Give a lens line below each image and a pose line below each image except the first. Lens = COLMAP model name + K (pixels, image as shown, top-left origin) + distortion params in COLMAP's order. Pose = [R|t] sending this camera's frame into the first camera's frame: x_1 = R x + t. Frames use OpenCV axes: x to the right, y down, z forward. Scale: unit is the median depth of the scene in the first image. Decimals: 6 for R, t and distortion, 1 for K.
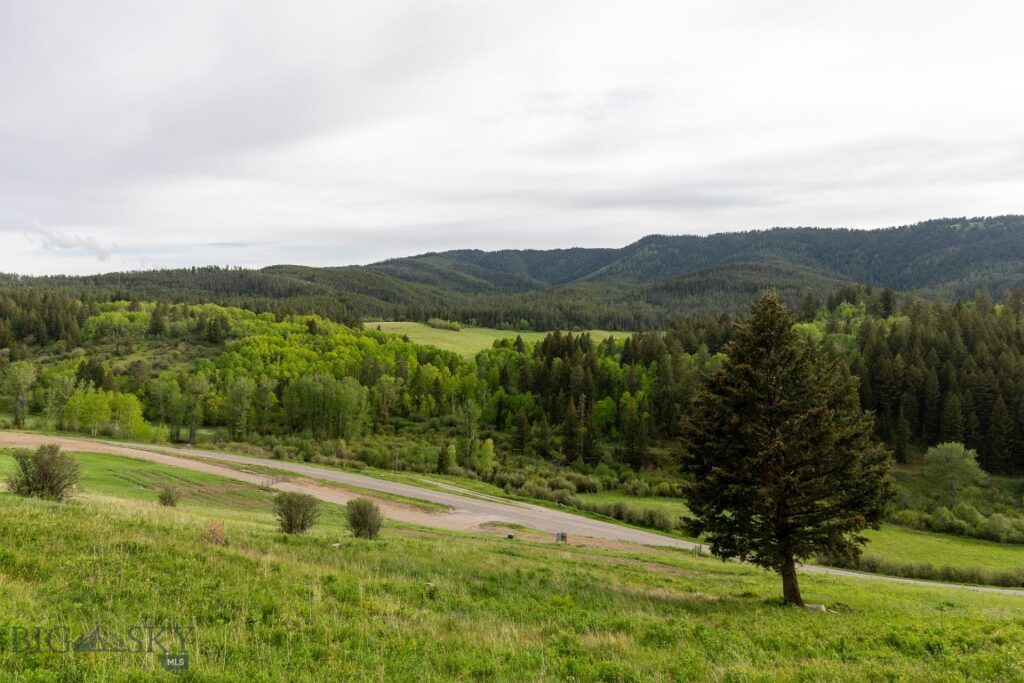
lens RADIAL K [[606.7, 0, 521.1], [0, 606.7, 342.1], [0, 0, 1]] dist [0.010610, -0.003343]
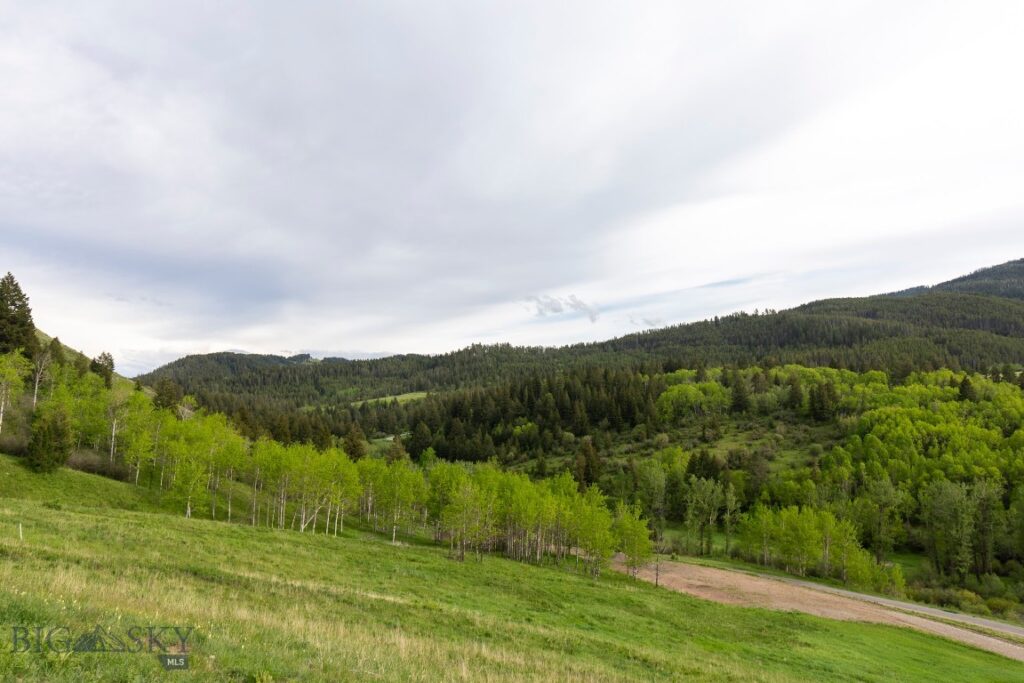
lens RADIAL K [[835.0, 0, 511.1], [0, 835.0, 342.3], [0, 0, 1]] dist [0.004593, 0.000430]
pose [[0.764248, -0.093833, -0.638060, -0.079783], [0.047380, 0.994855, -0.089552, -0.010080], [0.643180, 0.038209, 0.764761, 0.012738]]
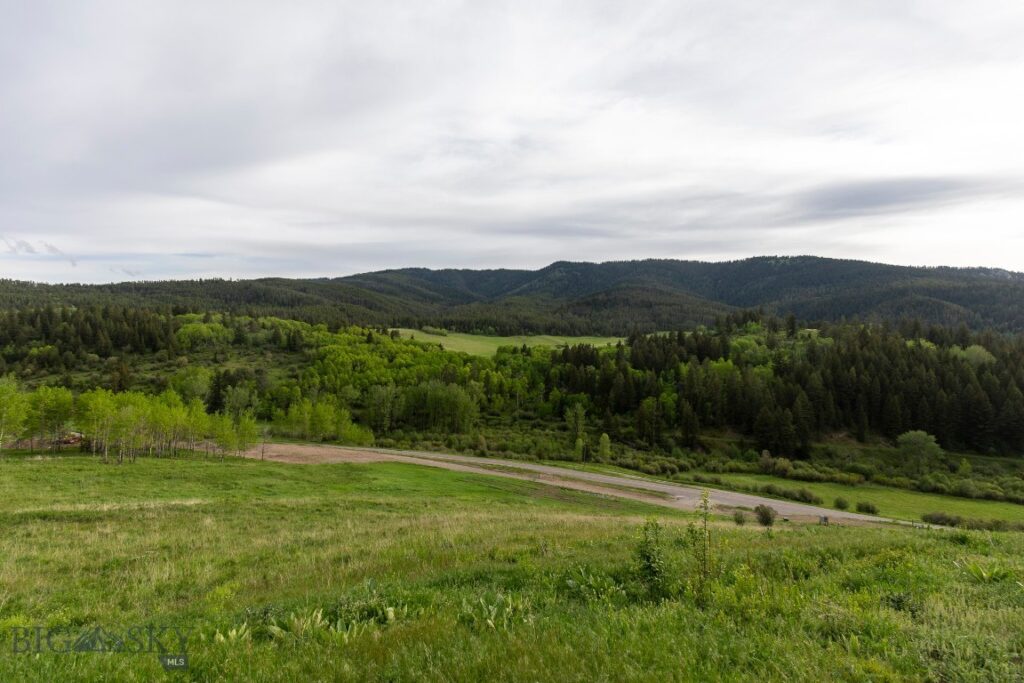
lens RADIAL K [[463.7, 0, 505.1], [0, 463.7, 342.3], [0, 0, 1]] dist [0.014727, -0.001667]
pose [[0.988855, 0.002573, 0.148861, -0.115484], [-0.004234, 0.999932, 0.010837, -0.015059], [-0.148823, -0.011346, 0.988799, 0.001840]]
